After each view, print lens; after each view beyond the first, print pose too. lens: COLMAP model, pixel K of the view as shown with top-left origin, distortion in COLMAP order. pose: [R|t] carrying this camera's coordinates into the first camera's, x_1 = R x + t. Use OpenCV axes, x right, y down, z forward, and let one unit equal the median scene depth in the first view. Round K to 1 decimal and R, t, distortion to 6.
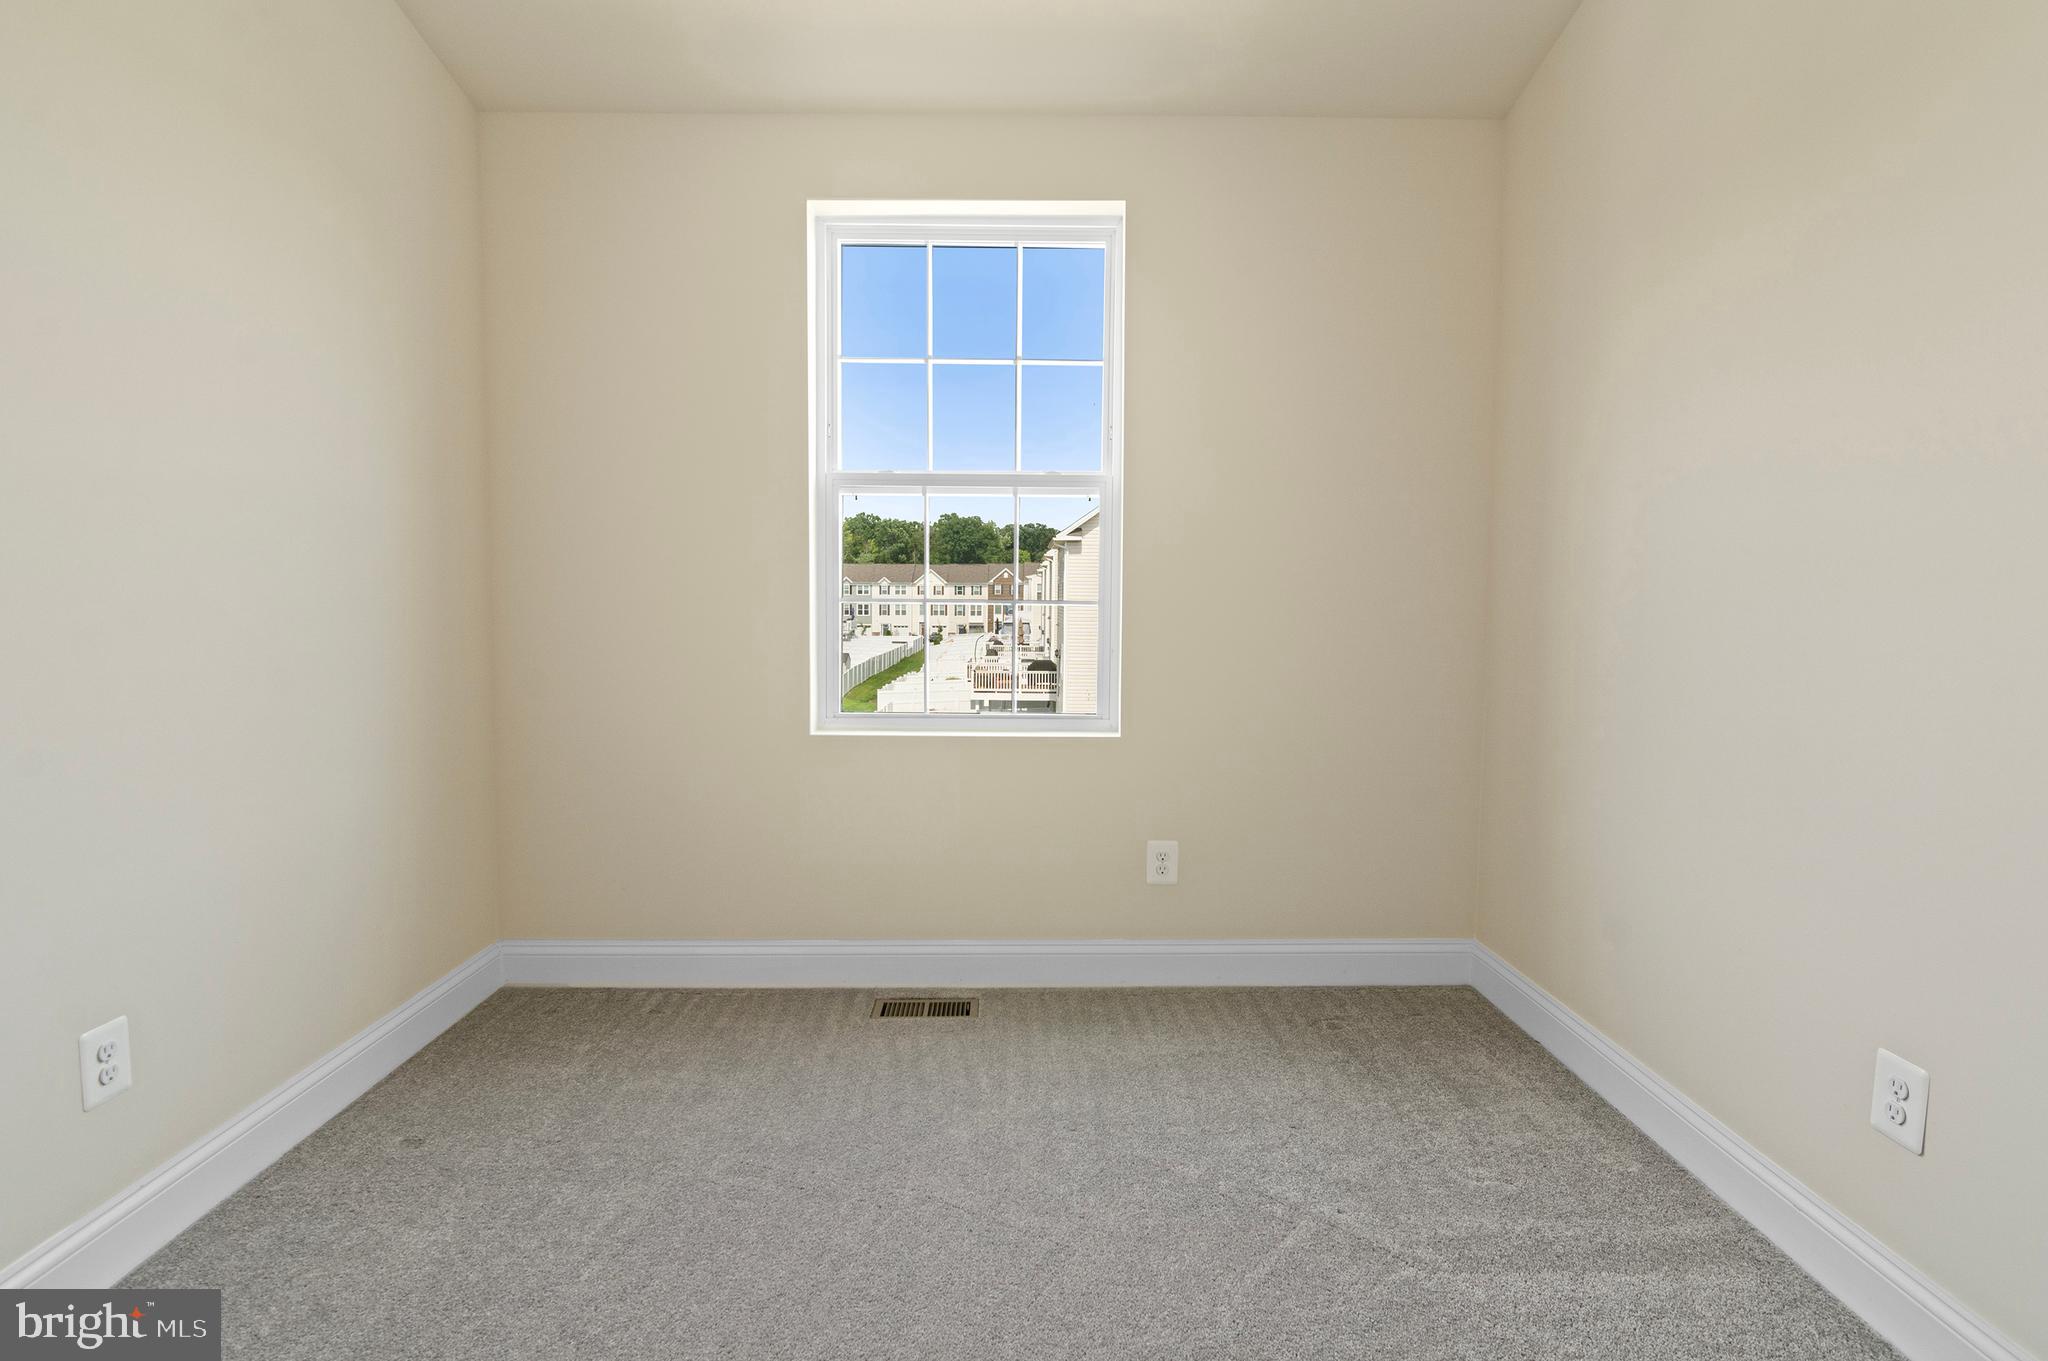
lens RADIAL K [[996.5, 0, 1029.6], [0, 996.5, 689.7], [0, 0, 1]] dist [-0.001283, -0.011655]
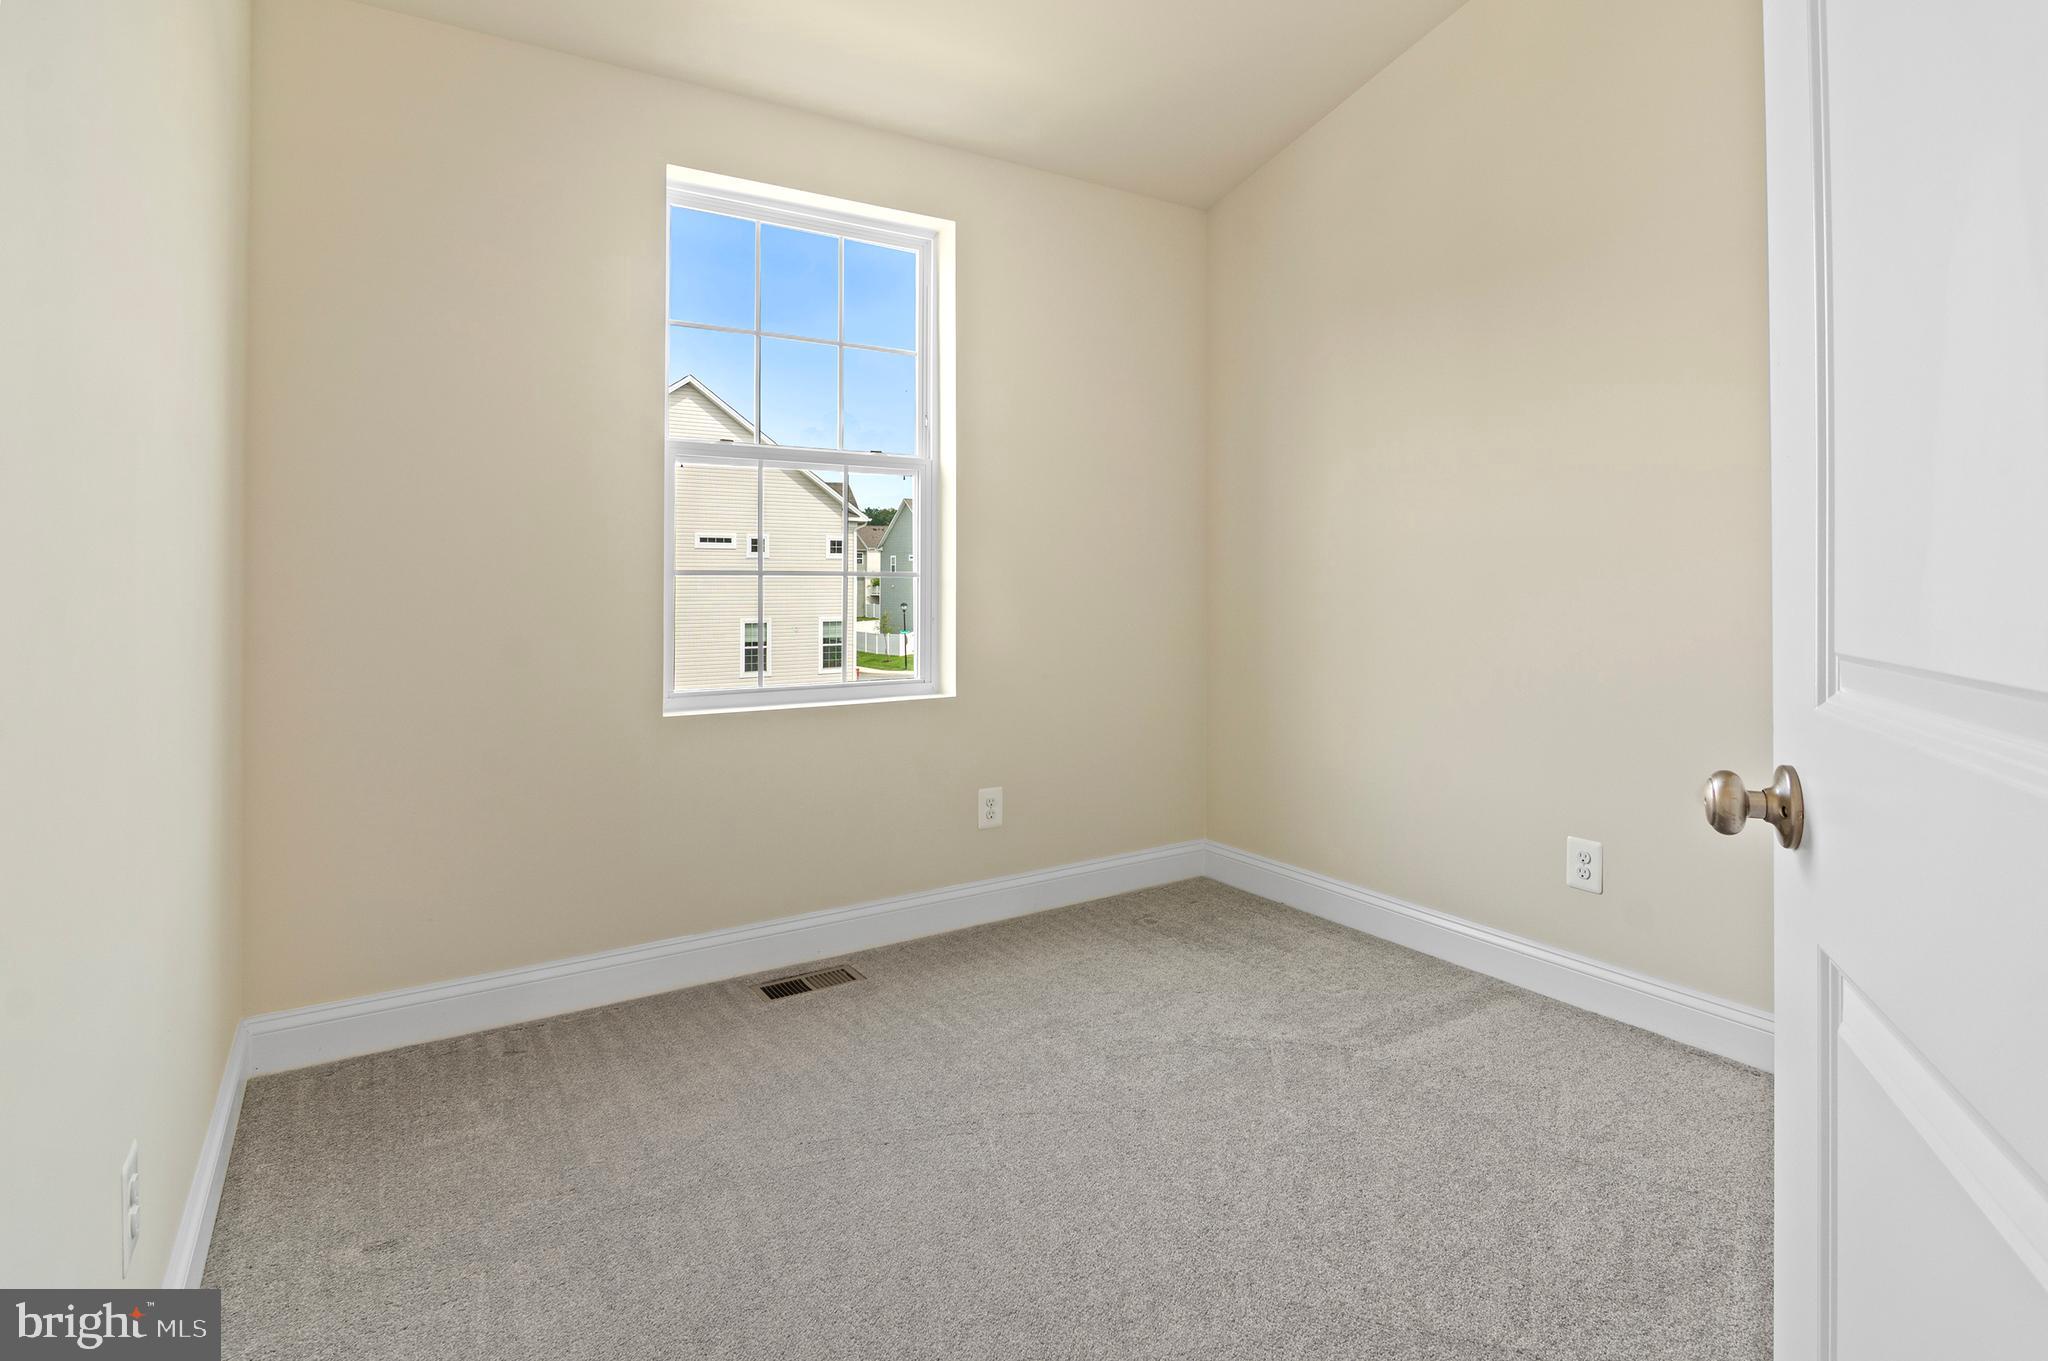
lens RADIAL K [[1028.5, 0, 1029.8], [0, 1028.5, 603.9], [0, 0, 1]] dist [-0.013760, -0.000712]
pose [[0.851582, -0.023589, 0.523691, -0.445969], [0.054676, 0.997535, -0.043978, 0.000299], [-0.521362, 0.066084, 0.850773, -0.008341]]
